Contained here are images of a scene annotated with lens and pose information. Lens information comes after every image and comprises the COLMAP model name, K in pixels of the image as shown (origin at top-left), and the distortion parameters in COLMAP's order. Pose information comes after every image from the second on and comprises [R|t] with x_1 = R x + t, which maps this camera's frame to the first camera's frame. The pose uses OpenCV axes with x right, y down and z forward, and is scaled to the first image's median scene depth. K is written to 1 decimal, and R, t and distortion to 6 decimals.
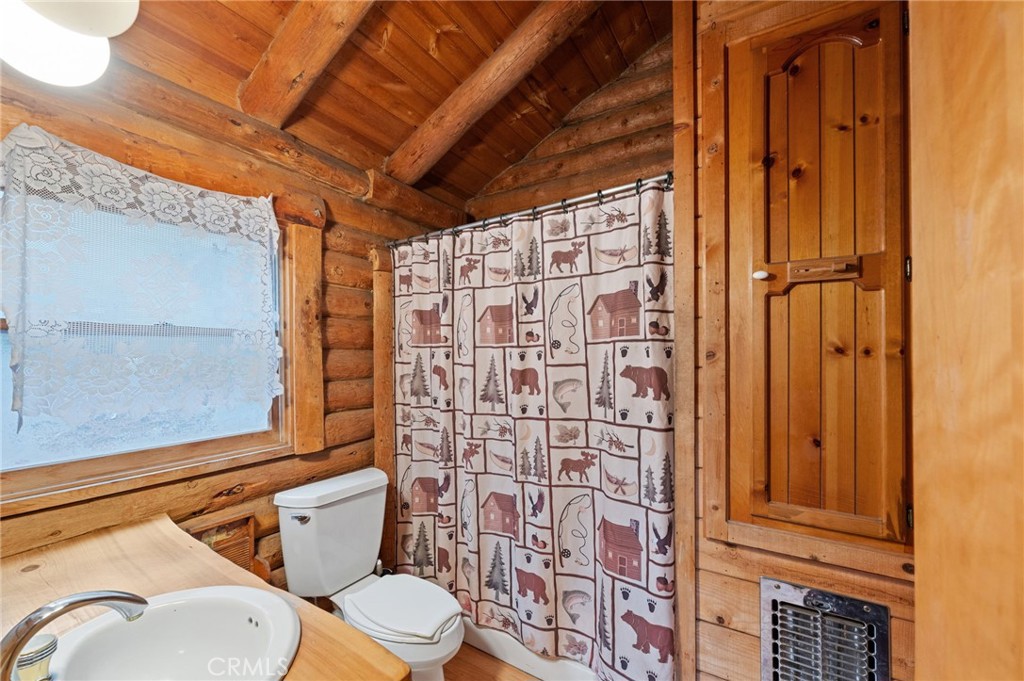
lens RADIAL K [[412.9, 0, 510.1], [0, 412.9, 349.4], [0, 0, 1]] dist [-0.000481, 0.000042]
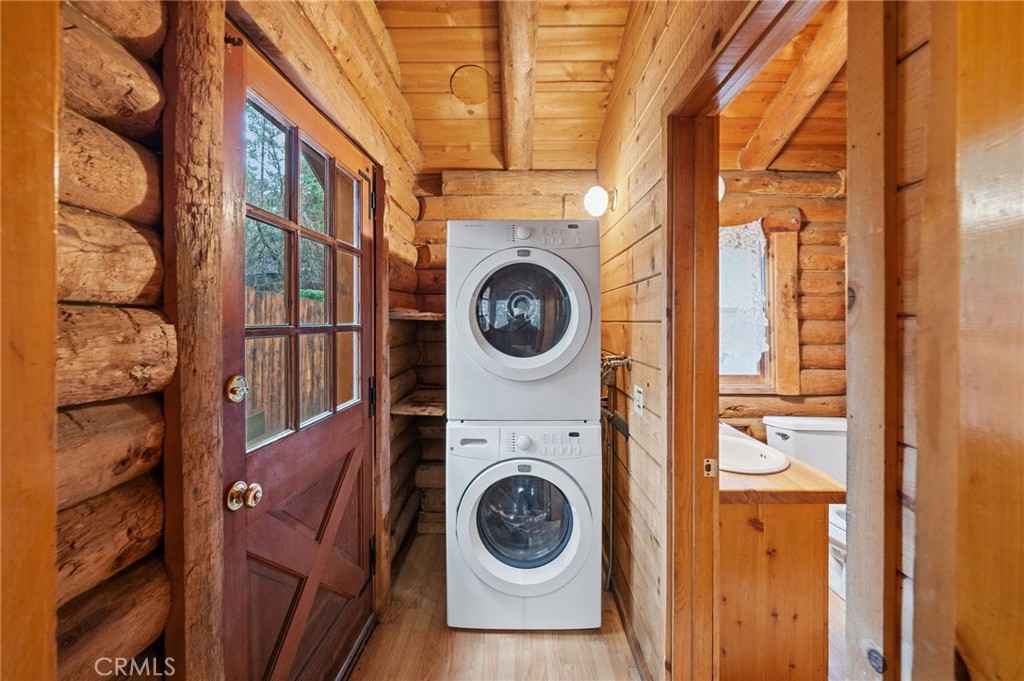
lens RADIAL K [[403.6, 0, 513.9], [0, 403.6, 320.6], [0, 0, 1]] dist [-0.001262, -0.000102]
pose [[0.513286, -0.000378, -0.858217, 0.205013], [0.003520, 0.999992, 0.001664, -0.005519], [0.858210, -0.003875, 0.513284, -0.485296]]
